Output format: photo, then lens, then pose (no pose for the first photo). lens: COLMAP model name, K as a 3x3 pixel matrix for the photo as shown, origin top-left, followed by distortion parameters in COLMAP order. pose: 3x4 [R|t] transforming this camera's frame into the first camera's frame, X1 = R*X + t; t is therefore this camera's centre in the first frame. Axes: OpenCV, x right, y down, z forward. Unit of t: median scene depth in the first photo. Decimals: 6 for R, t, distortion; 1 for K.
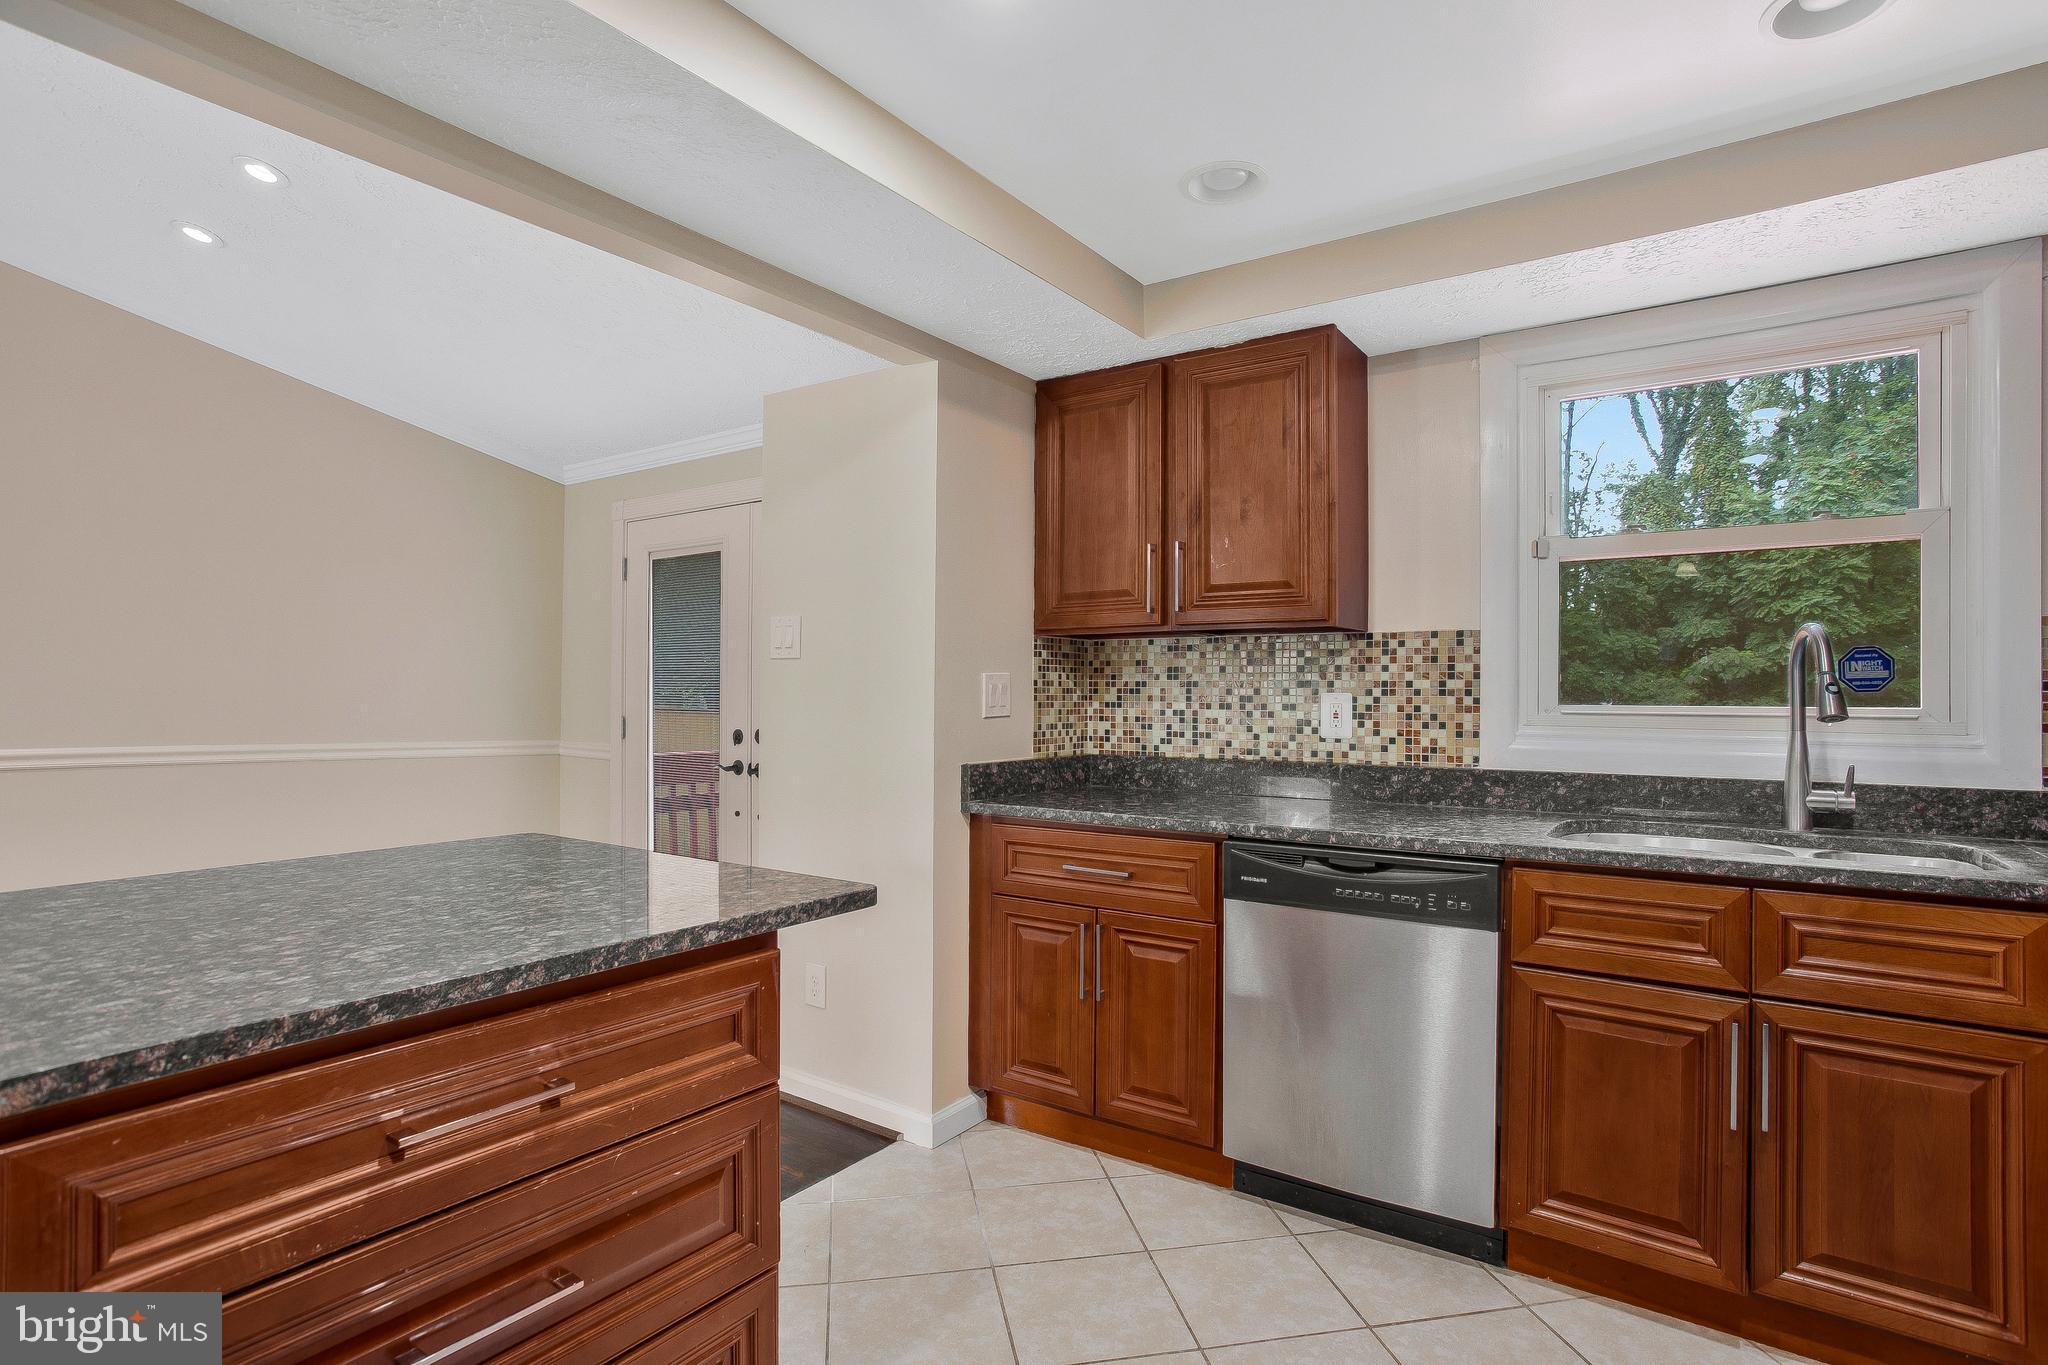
lens RADIAL K [[995.5, 0, 1024.7], [0, 995.5, 651.2], [0, 0, 1]] dist [-0.058140, 0.014818]
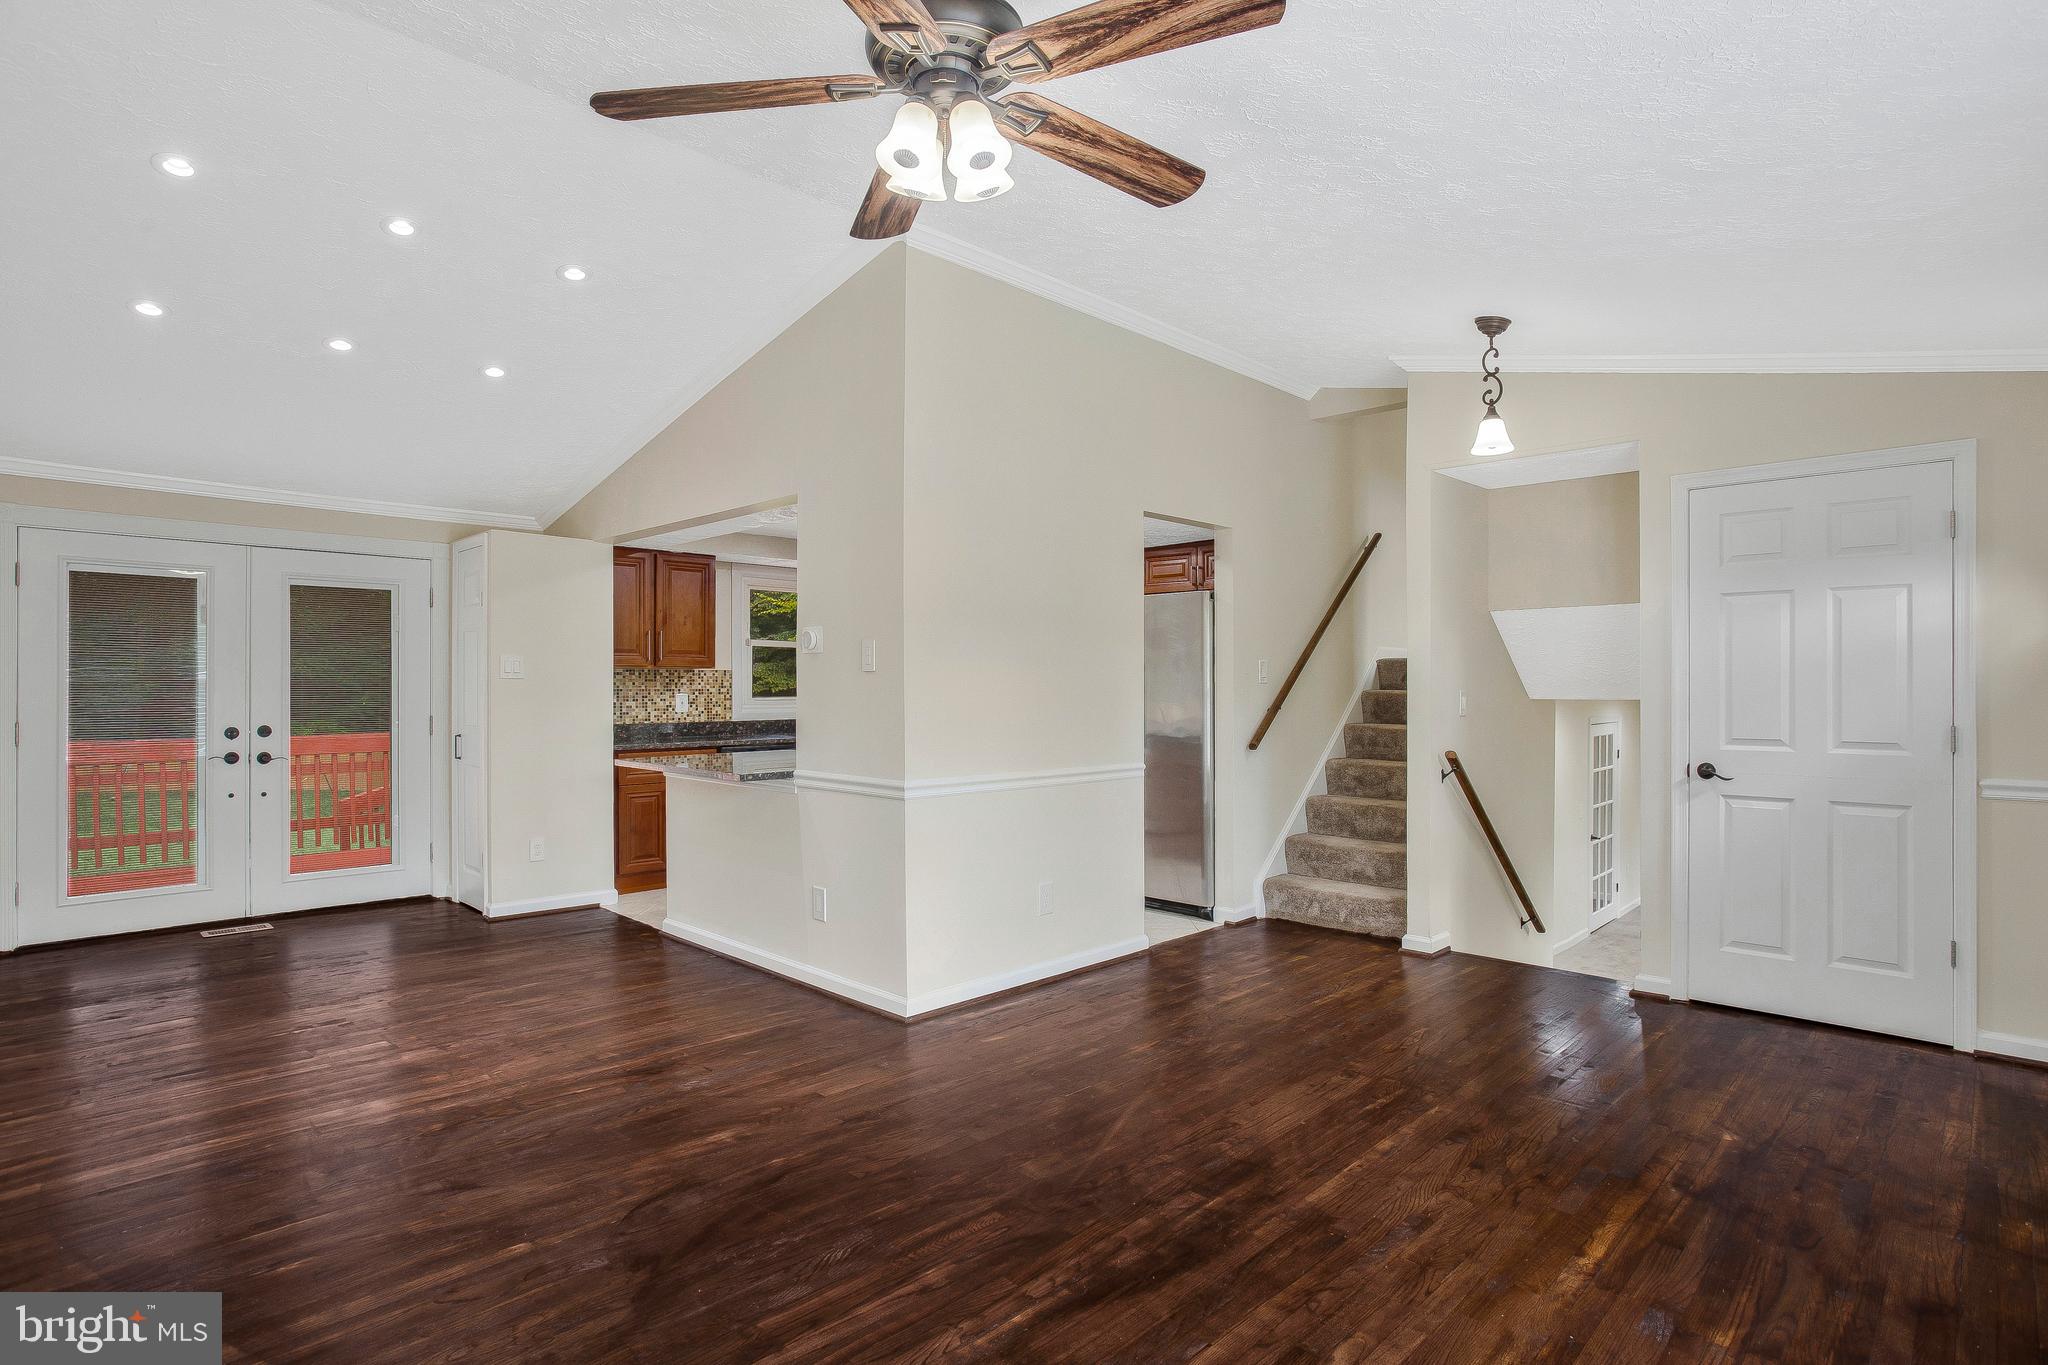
lens RADIAL K [[1054.5, 0, 999.7], [0, 1054.5, 682.3], [0, 0, 1]] dist [-0.058760, 0.034000]
pose [[0.190910, 0.001089, 0.981607, -2.218962], [-0.040339, 0.999163, 0.006737, -0.036905], [-0.980778, -0.040883, 0.190794, -0.275433]]
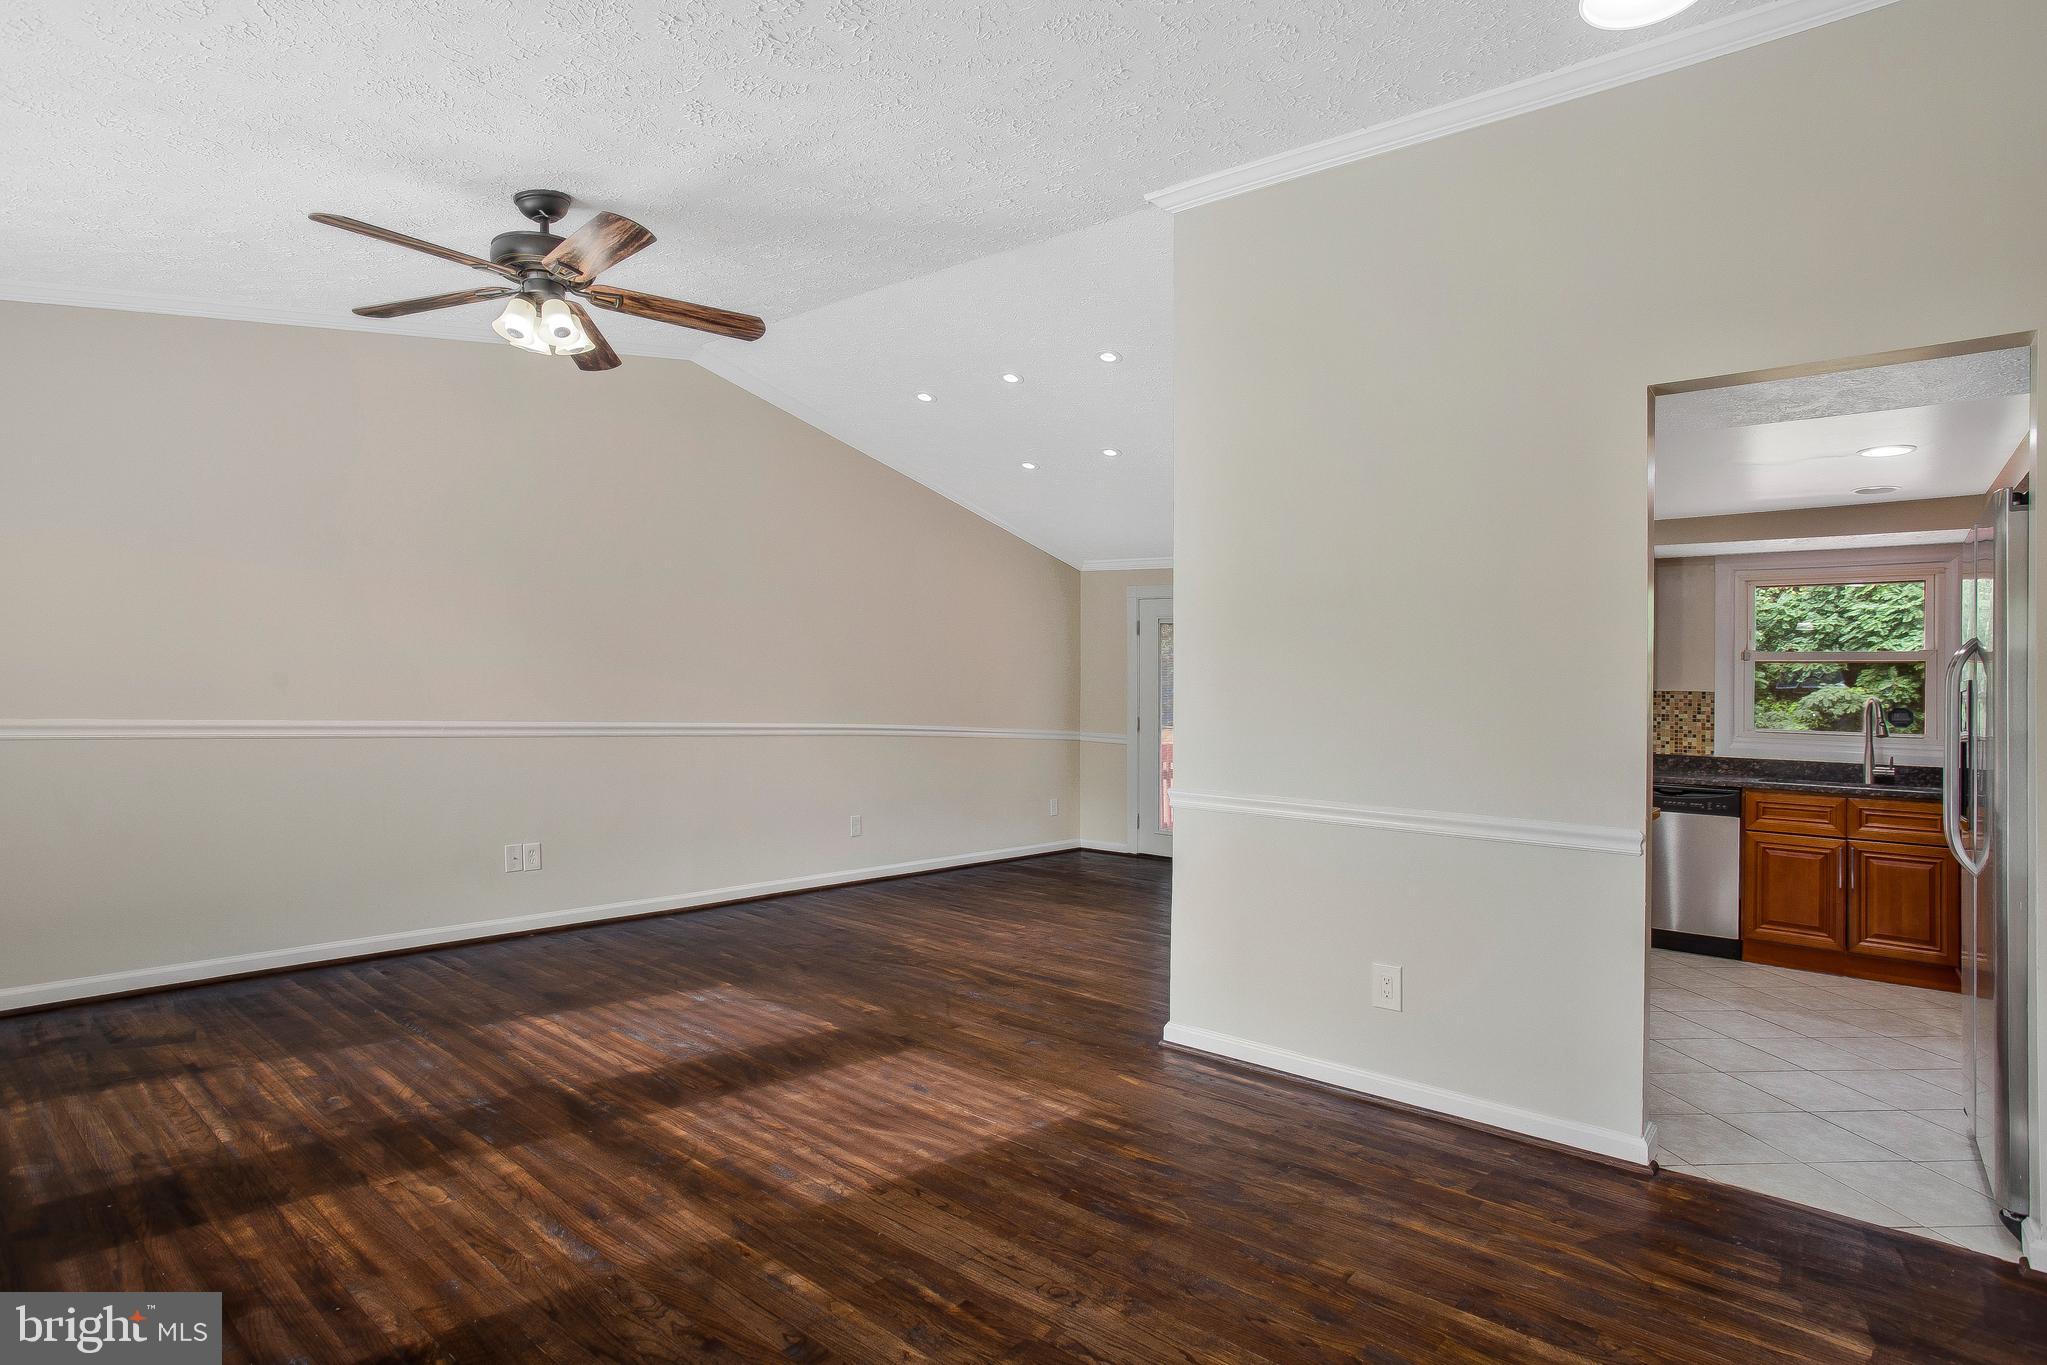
lens RADIAL K [[990.4, 0, 1026.1], [0, 990.4, 631.5], [0, 0, 1]] dist [-0.022291, -0.000002]
pose [[0.997370, 0.027082, -0.067229, -0.887608], [-0.029084, 0.999157, -0.028978, -0.047096], [0.066388, 0.030857, 0.997317, -1.224541]]
